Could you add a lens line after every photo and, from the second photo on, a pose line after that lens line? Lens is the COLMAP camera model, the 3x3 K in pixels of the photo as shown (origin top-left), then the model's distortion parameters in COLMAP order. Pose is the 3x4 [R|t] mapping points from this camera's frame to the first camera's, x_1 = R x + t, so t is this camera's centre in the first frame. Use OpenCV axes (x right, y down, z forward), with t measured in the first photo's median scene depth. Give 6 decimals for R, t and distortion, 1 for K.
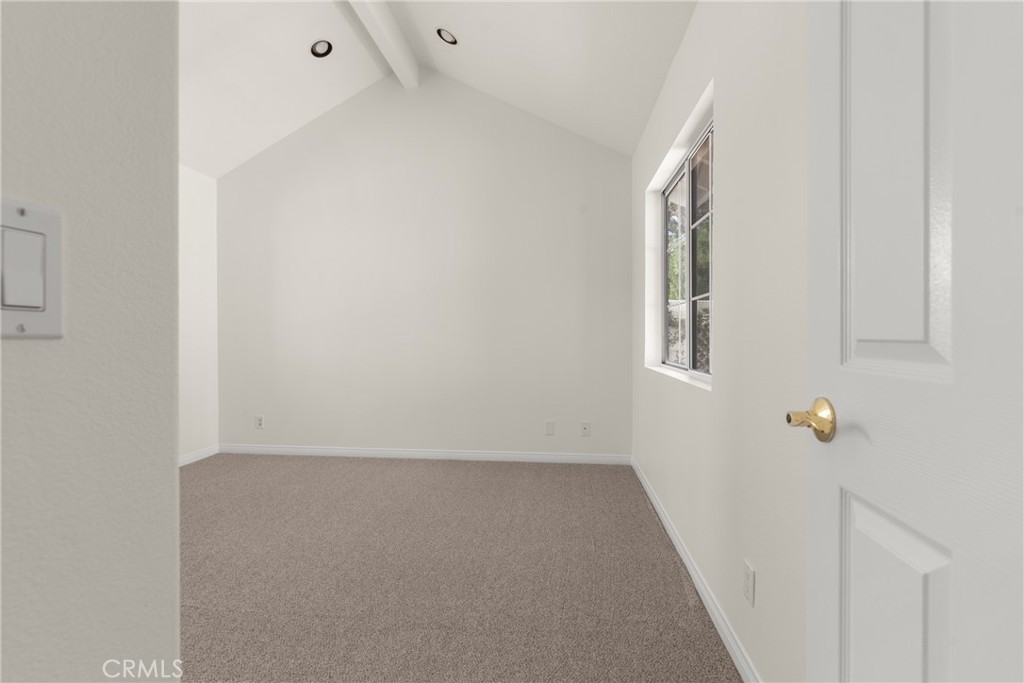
lens RADIAL K [[470.6, 0, 510.9], [0, 470.6, 338.0], [0, 0, 1]] dist [-0.006872, 0.003229]
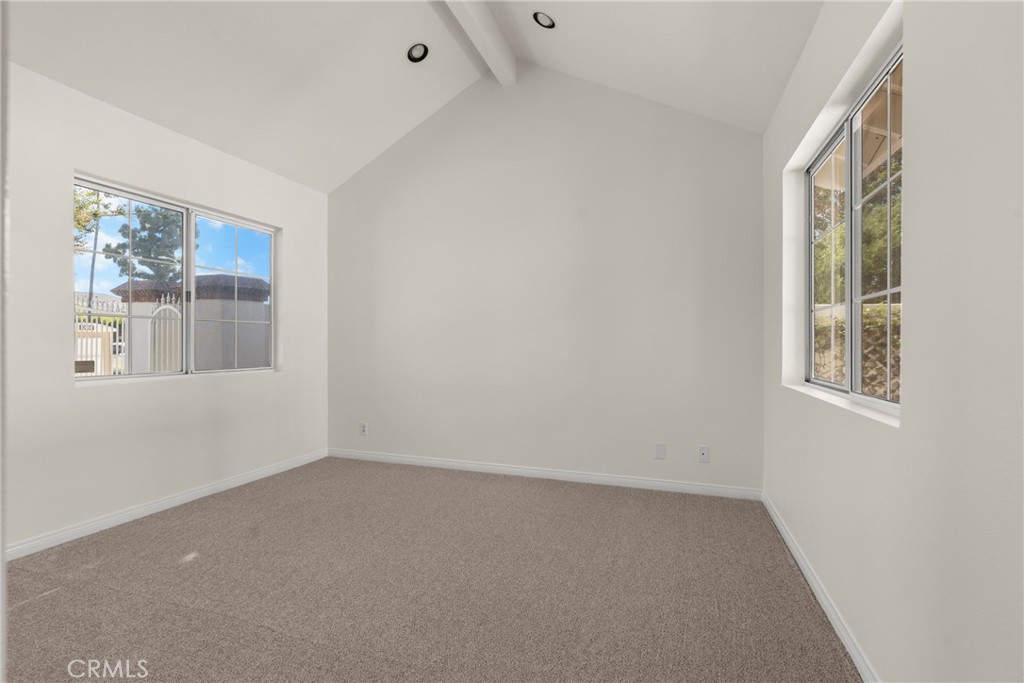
lens RADIAL K [[470.6, 0, 510.0], [0, 470.6, 338.7], [0, 0, 1]] dist [-0.006872, 0.003229]
pose [[0.974315, 0.002875, -0.225169, 0.008714], [-0.006557, 0.999857, -0.015608, -0.004140], [0.225092, 0.016683, 0.974195, 0.113726]]
